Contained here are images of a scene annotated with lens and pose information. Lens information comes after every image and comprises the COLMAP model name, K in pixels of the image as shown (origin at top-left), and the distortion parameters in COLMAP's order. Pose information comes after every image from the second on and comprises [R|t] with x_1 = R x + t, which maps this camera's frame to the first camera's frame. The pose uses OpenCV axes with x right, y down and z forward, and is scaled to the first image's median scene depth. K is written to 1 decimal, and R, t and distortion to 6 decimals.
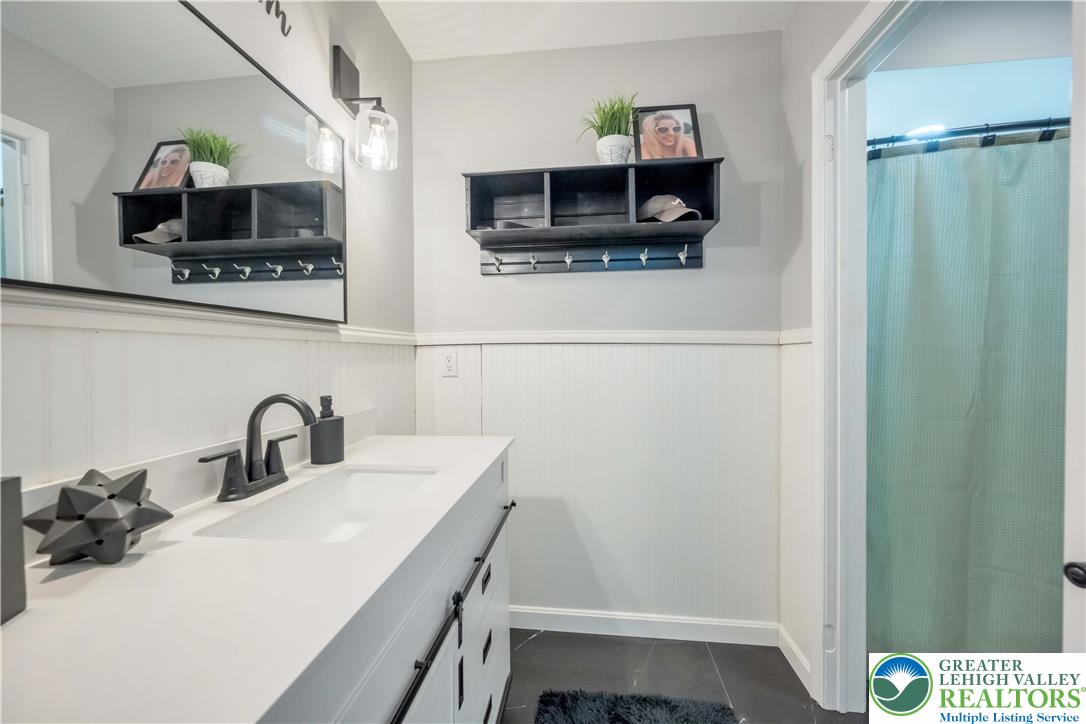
lens RADIAL K [[434.0, 0, 541.4], [0, 434.0, 363.3], [0, 0, 1]] dist [0.012856, -0.000723]
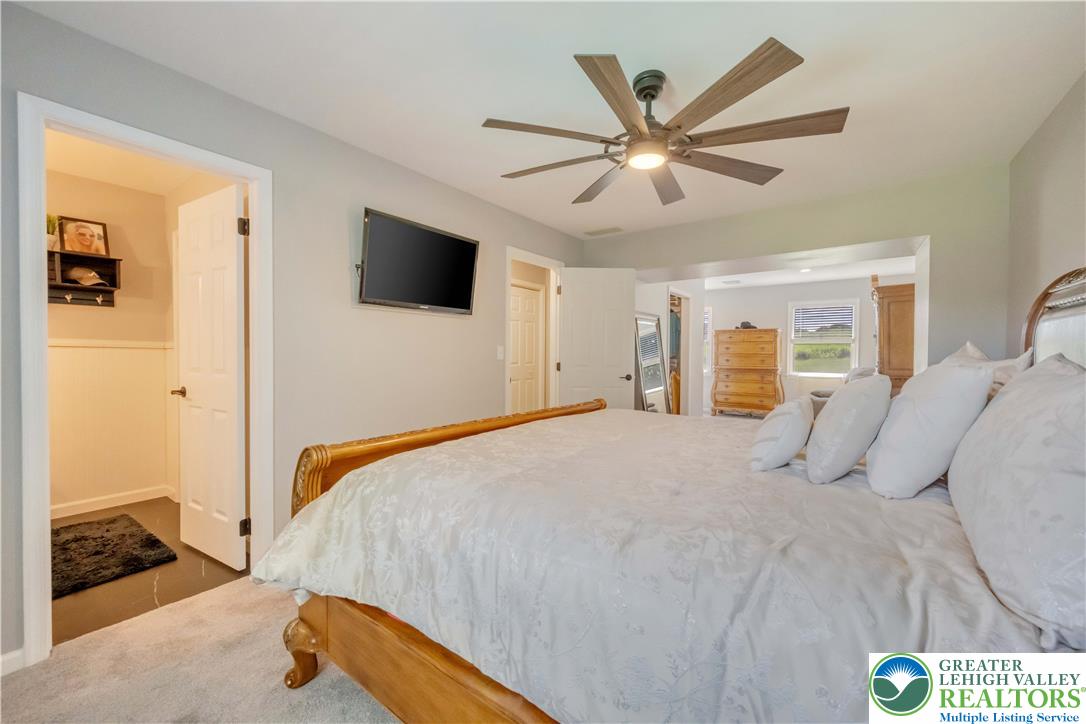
lens RADIAL K [[434.0, 0, 537.2], [0, 434.0, 357.7], [0, 0, 1]] dist [0.012856, -0.000723]
pose [[0.519976, 0.001451, 0.854180, -0.327014], [0.005723, 0.999970, -0.005182, 0.022449], [-0.854162, 0.007583, 0.519952, -1.691609]]
